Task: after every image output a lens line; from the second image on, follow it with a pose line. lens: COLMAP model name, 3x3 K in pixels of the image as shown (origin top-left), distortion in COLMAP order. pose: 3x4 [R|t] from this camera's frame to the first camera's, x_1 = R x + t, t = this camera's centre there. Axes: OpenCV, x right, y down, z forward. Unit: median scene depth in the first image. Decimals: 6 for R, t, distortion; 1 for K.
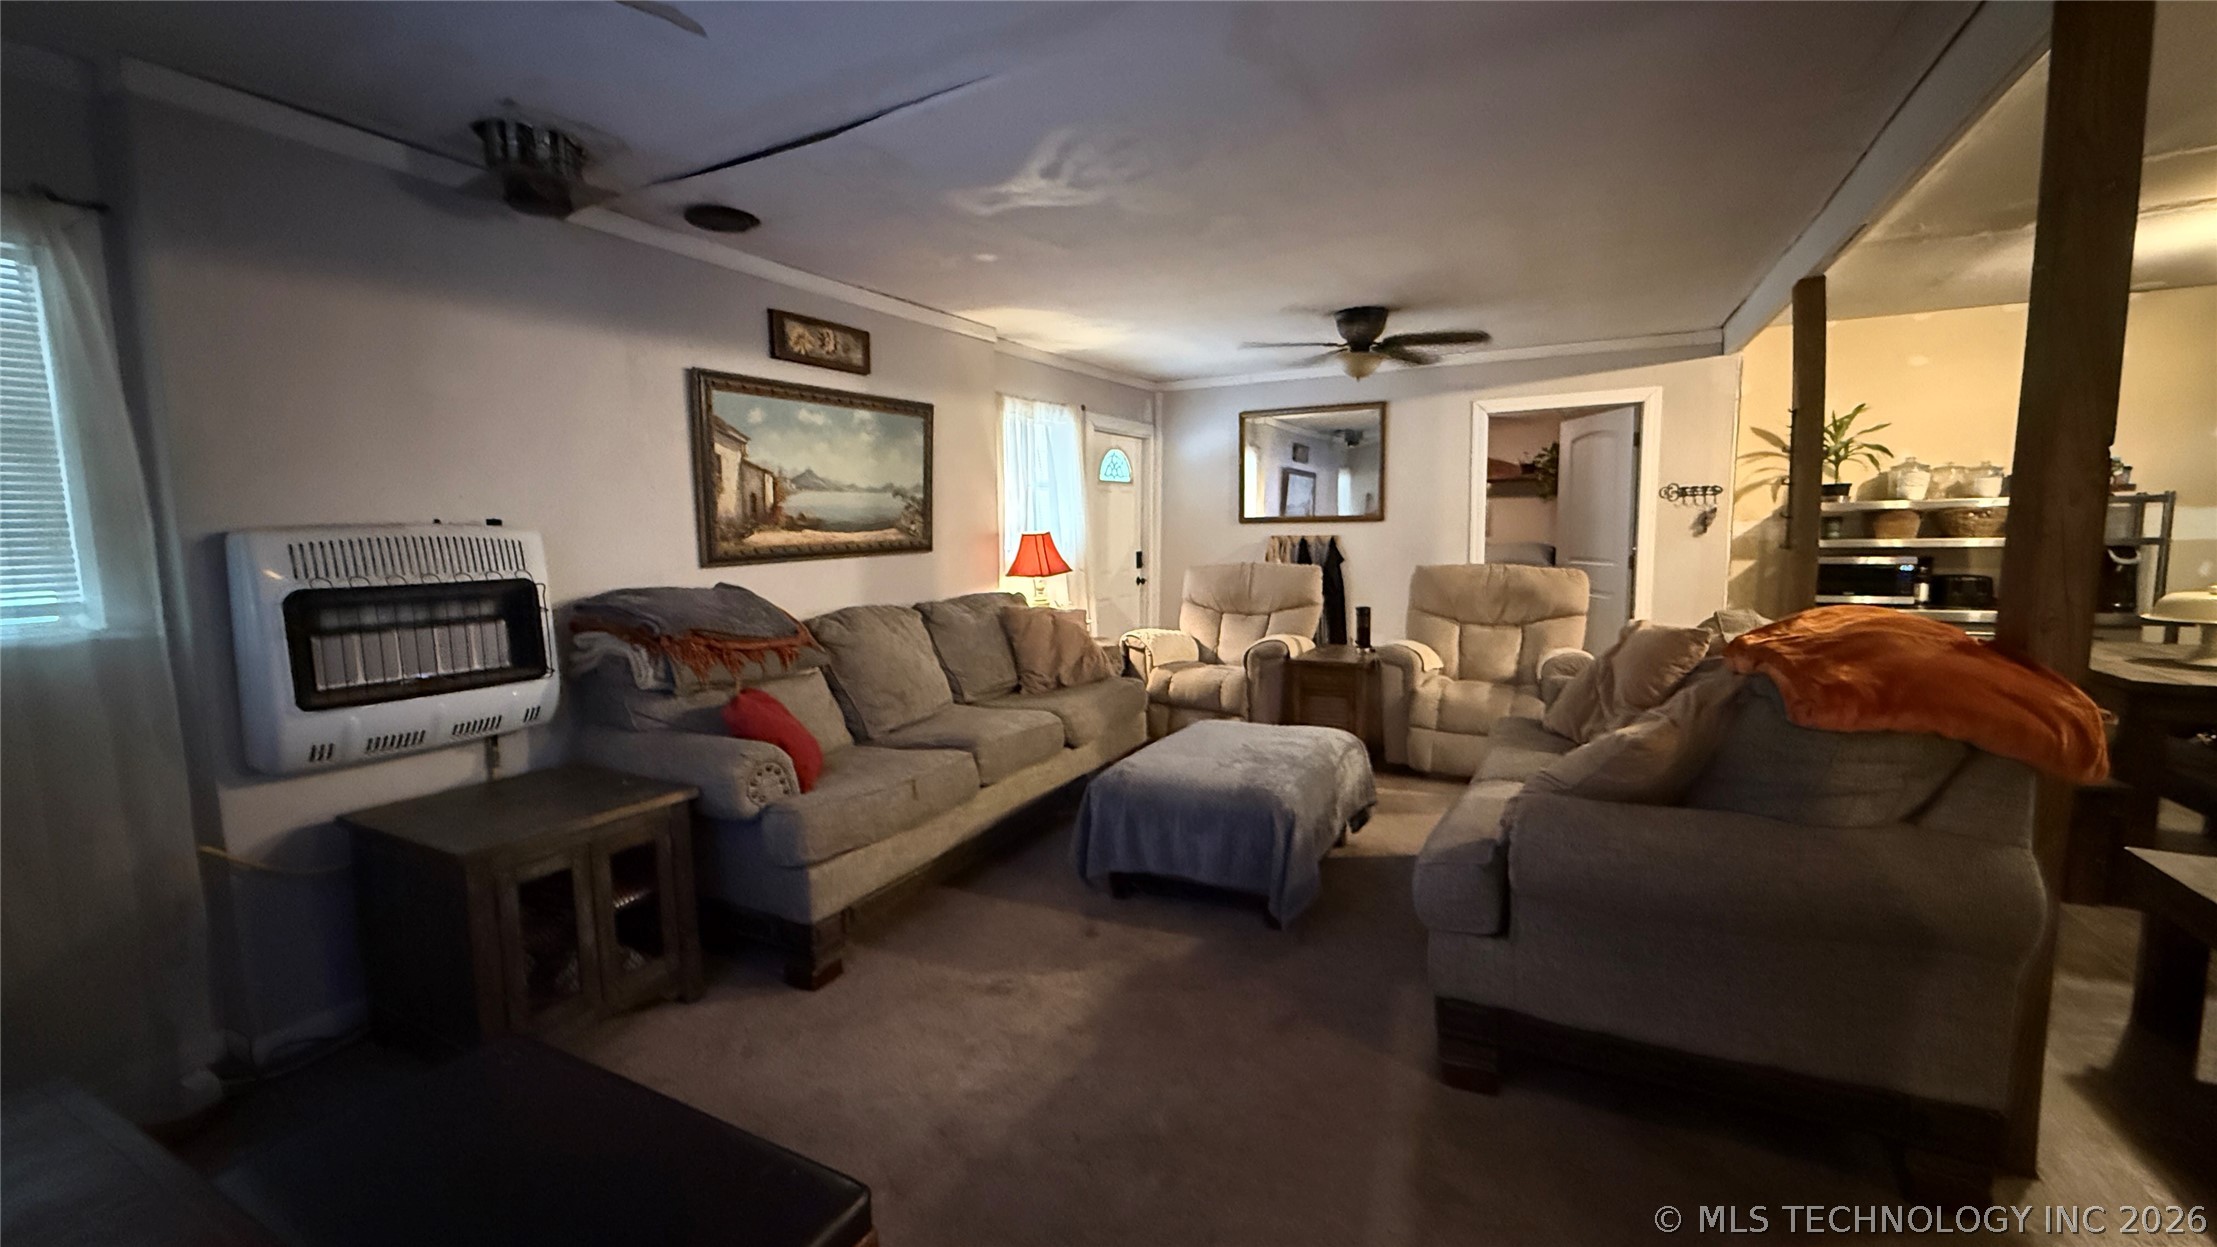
lens RADIAL K [[887.2, 0, 1116.8], [0, 887.2, 619.7], [0, 0, 1]] dist [0.002429, -0.000233]
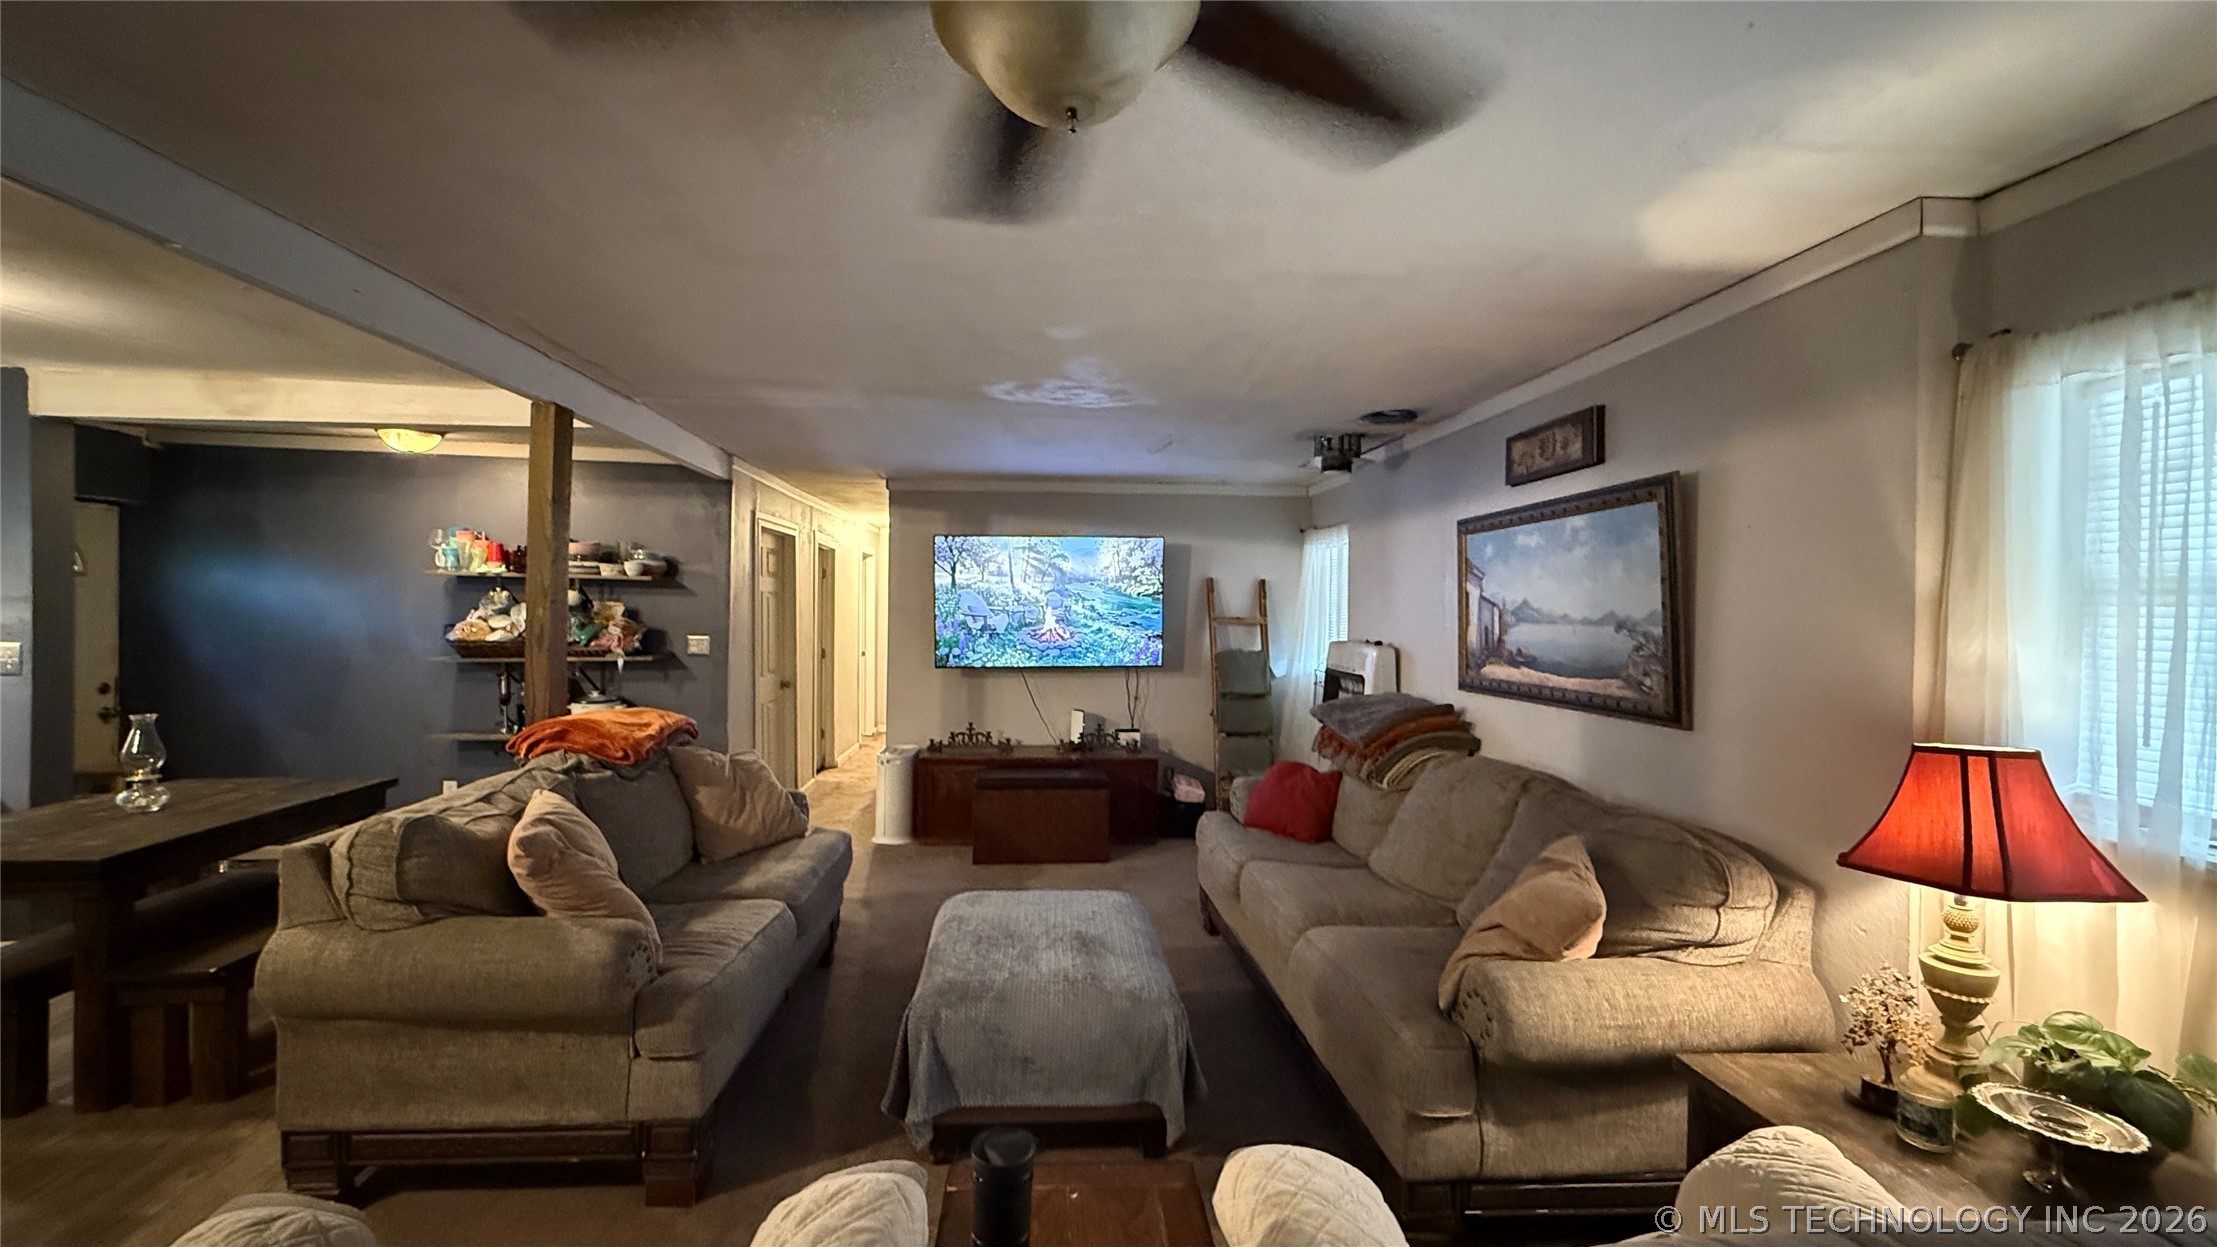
lens RADIAL K [[887.2, 0, 1109.4], [0, 887.2, 618.8], [0, 0, 1]] dist [0.002429, -0.000233]
pose [[-0.844023, 0.012413, -0.536164, 0.416145], [-0.058003, 0.991755, 0.114268, -0.198556], [0.533162, 0.127544, -0.836344, 1.328569]]
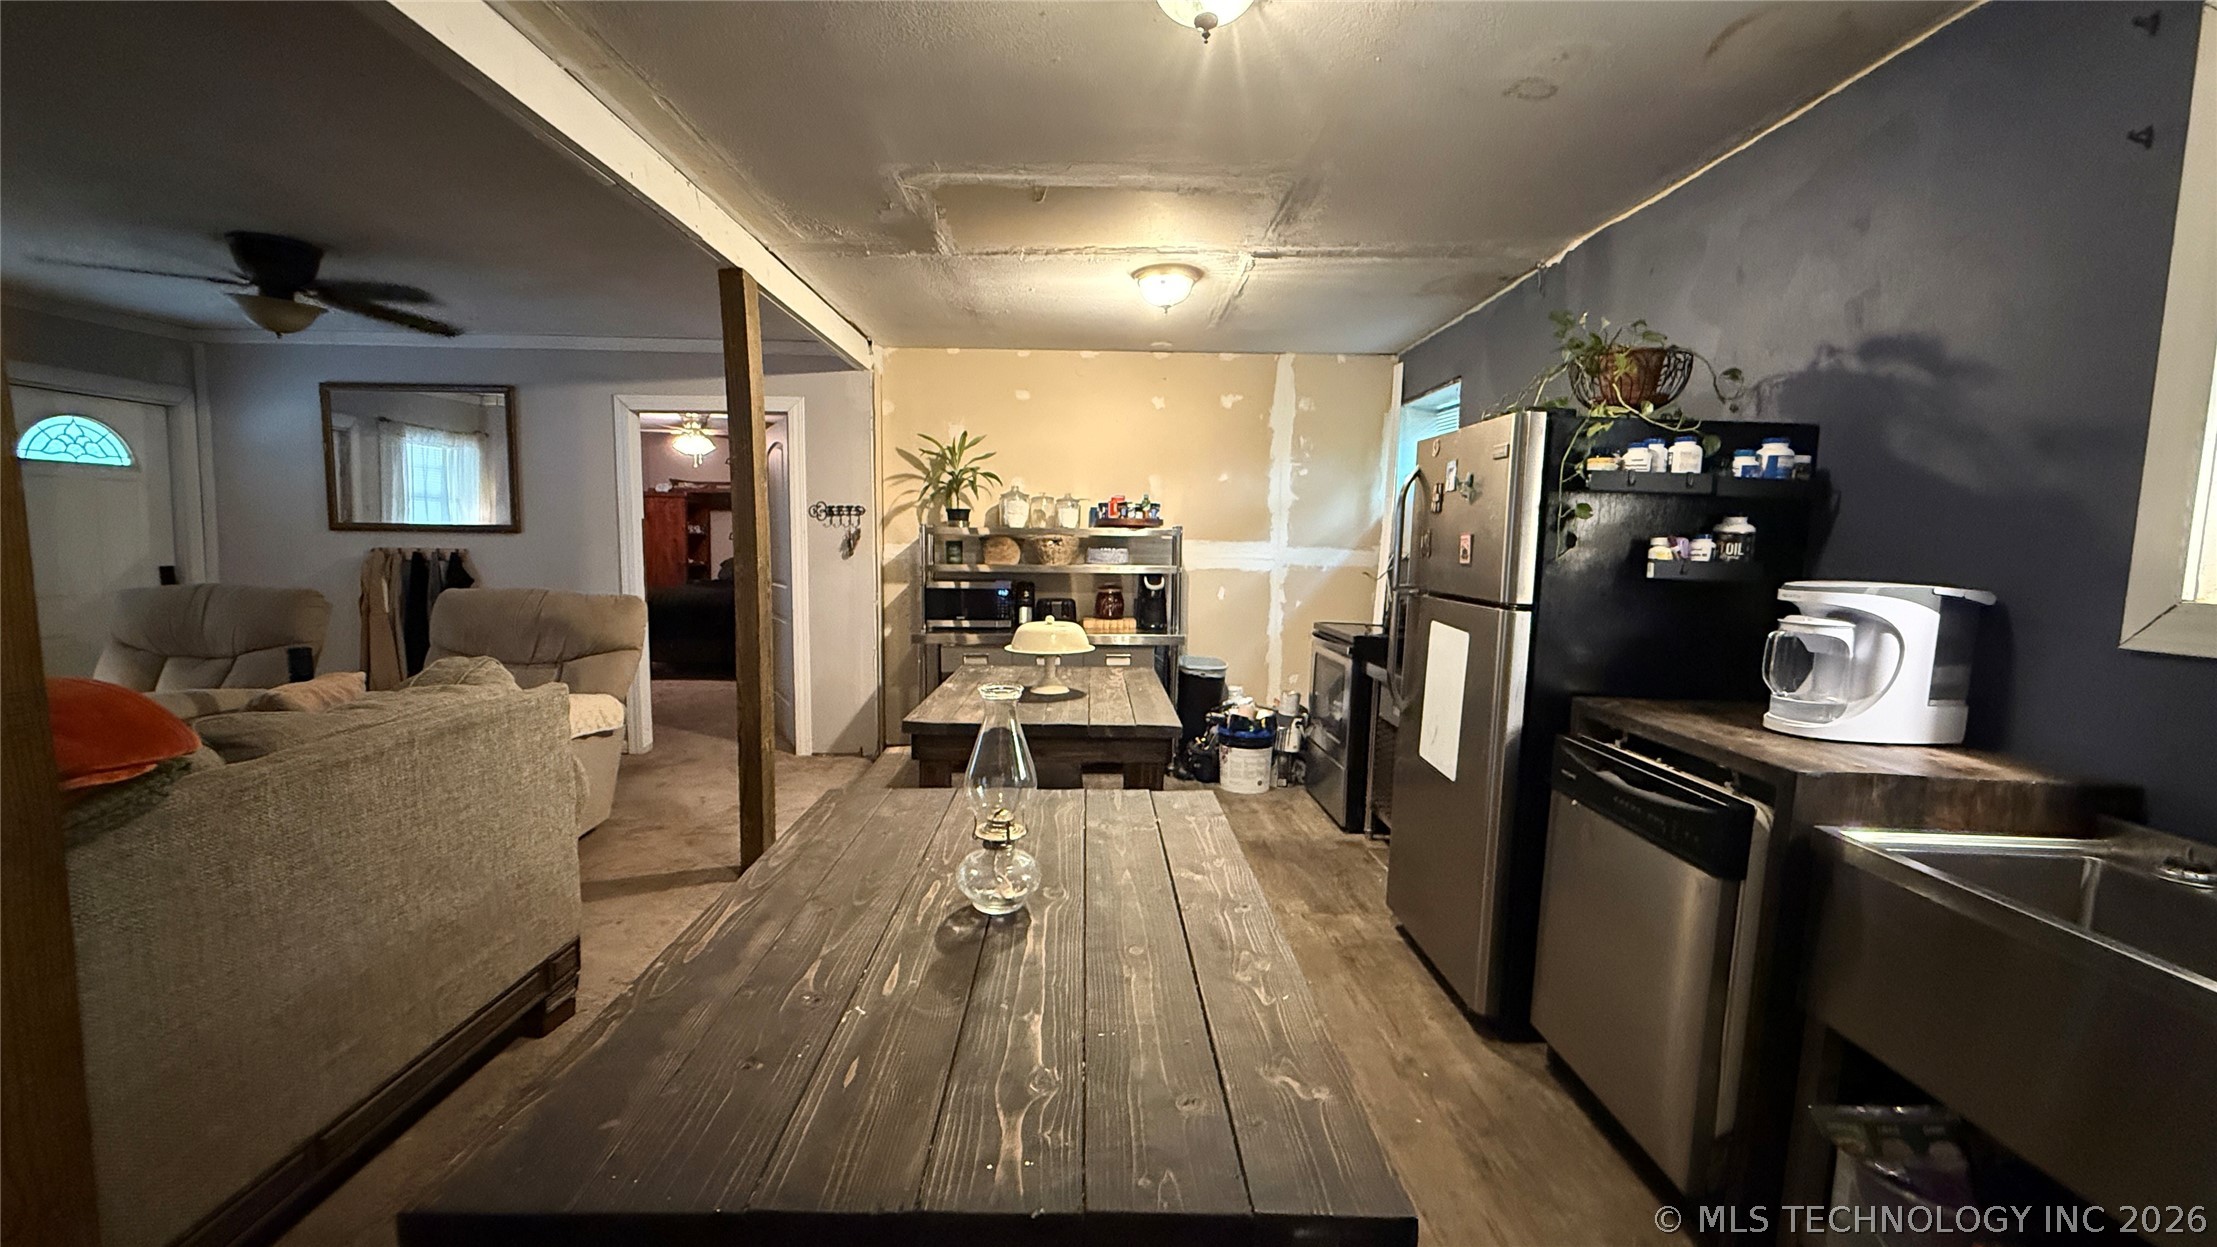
lens RADIAL K [[887.2, 0, 1104.1], [0, 887.2, 625.4], [0, 0, 1]] dist [0.002429, -0.000233]
pose [[0.882099, -0.018558, 0.470698, 0.575437], [0.023455, 0.999715, -0.004540, -0.015239], [-0.470479, 0.015045, 0.882283, 0.046781]]
